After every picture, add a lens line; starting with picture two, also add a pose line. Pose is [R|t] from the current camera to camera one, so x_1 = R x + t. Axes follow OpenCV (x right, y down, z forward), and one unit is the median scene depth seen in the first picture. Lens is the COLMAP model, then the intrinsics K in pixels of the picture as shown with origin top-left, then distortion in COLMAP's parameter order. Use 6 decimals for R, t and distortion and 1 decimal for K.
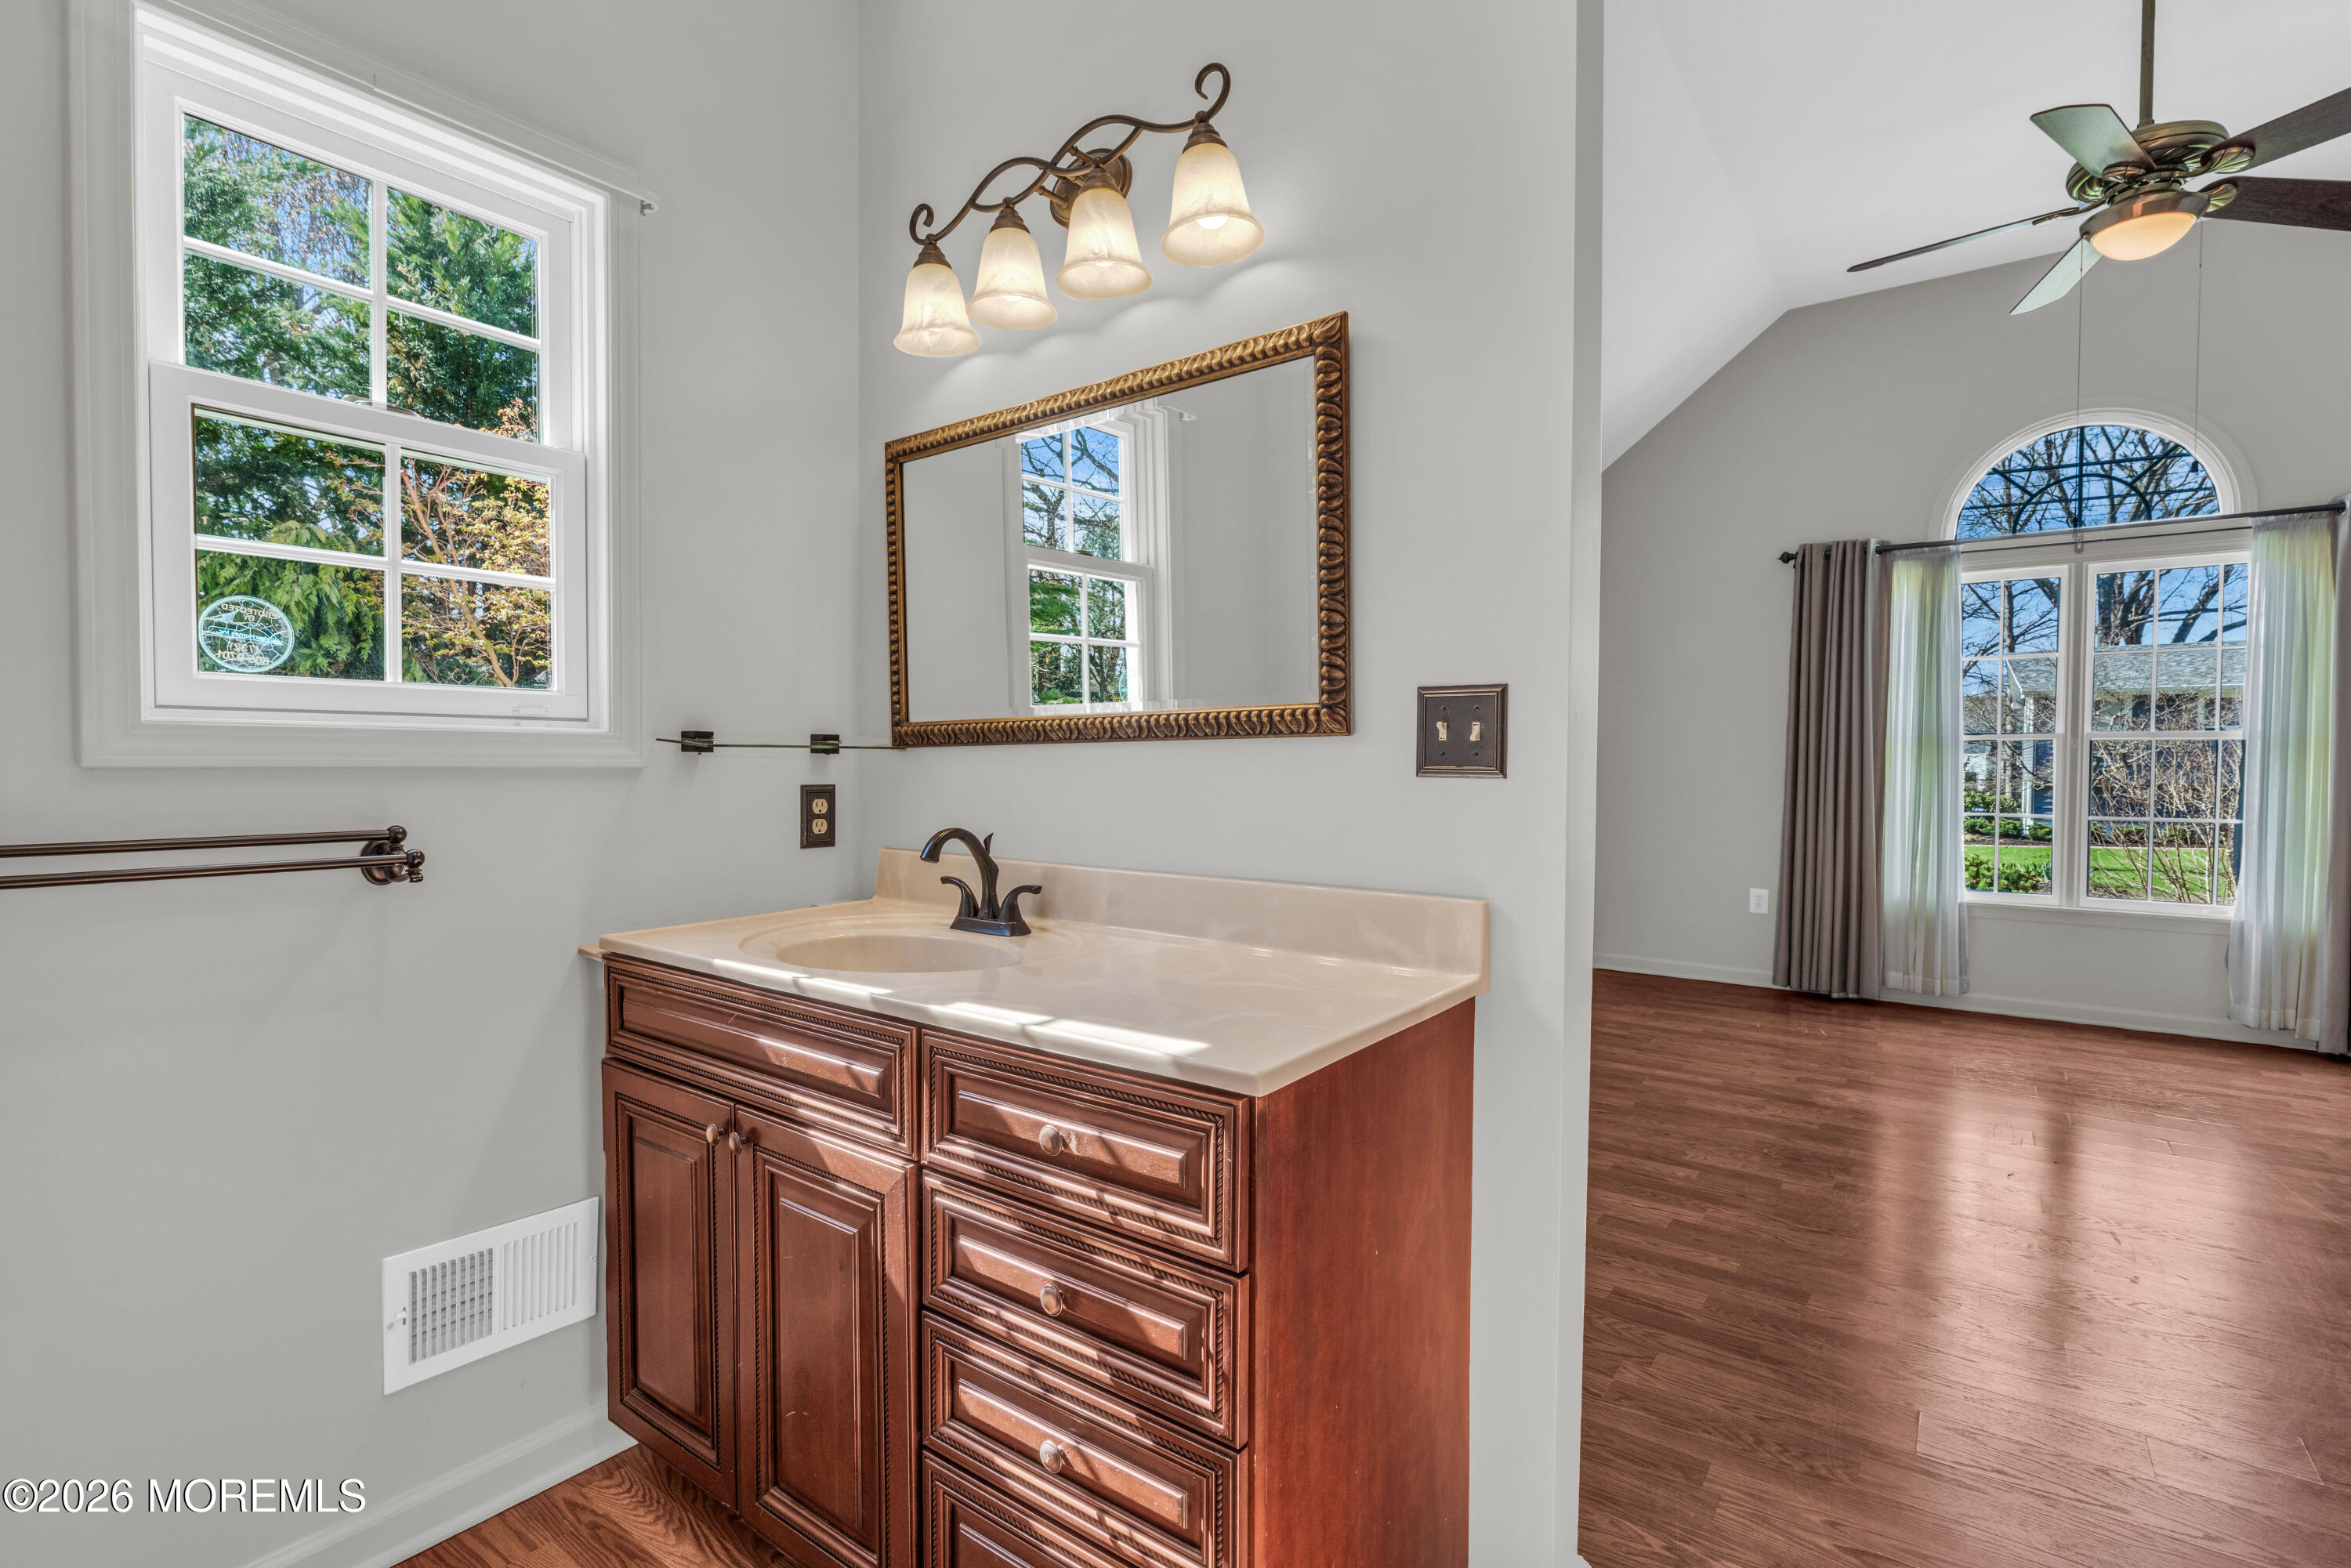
lens RADIAL K [[1090.3, 0, 1159.4], [0, 1090.3, 780.0], [0, 0, 1]] dist [-0.009557, 0.001607]
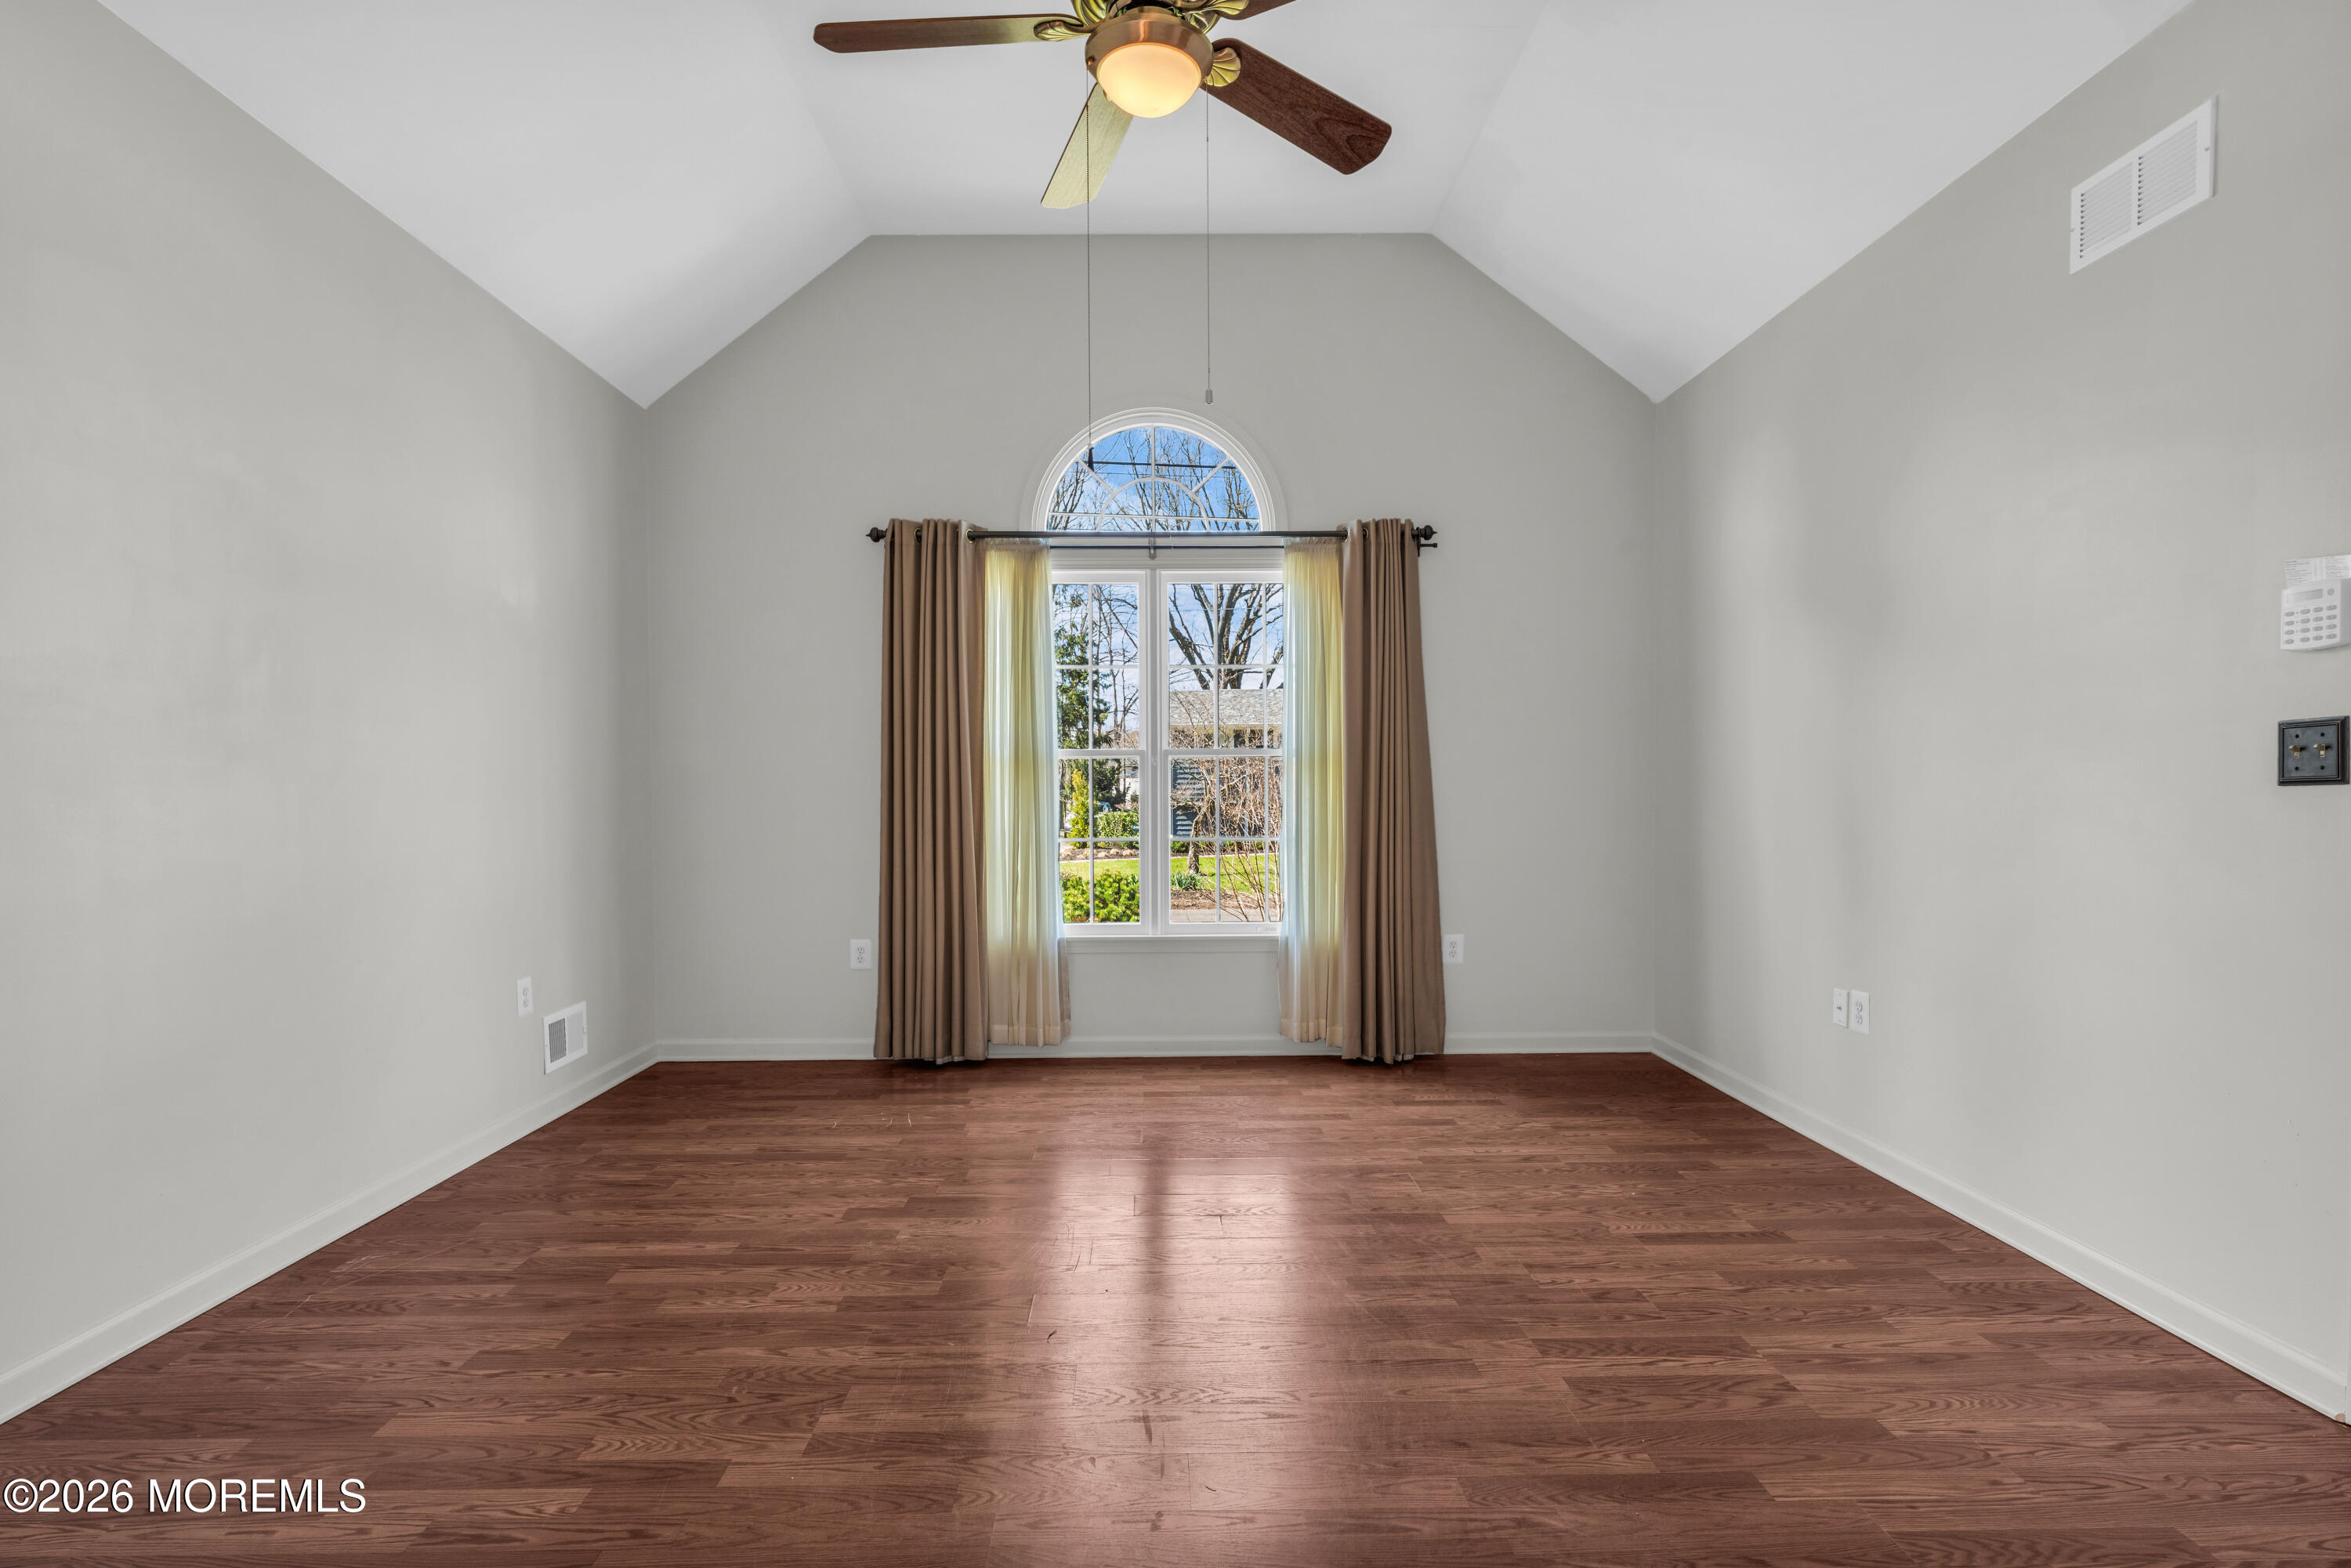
lens RADIAL K [[1090.3, 0, 1170.6], [0, 1090.3, 780.9], [0, 0, 1]] dist [-0.009557, 0.001607]
pose [[0.788238, -0.005819, 0.615343, 0.257031], [0.021306, 0.999614, -0.017840, 0.000954], [-0.615001, 0.027173, 0.788058, 0.230572]]
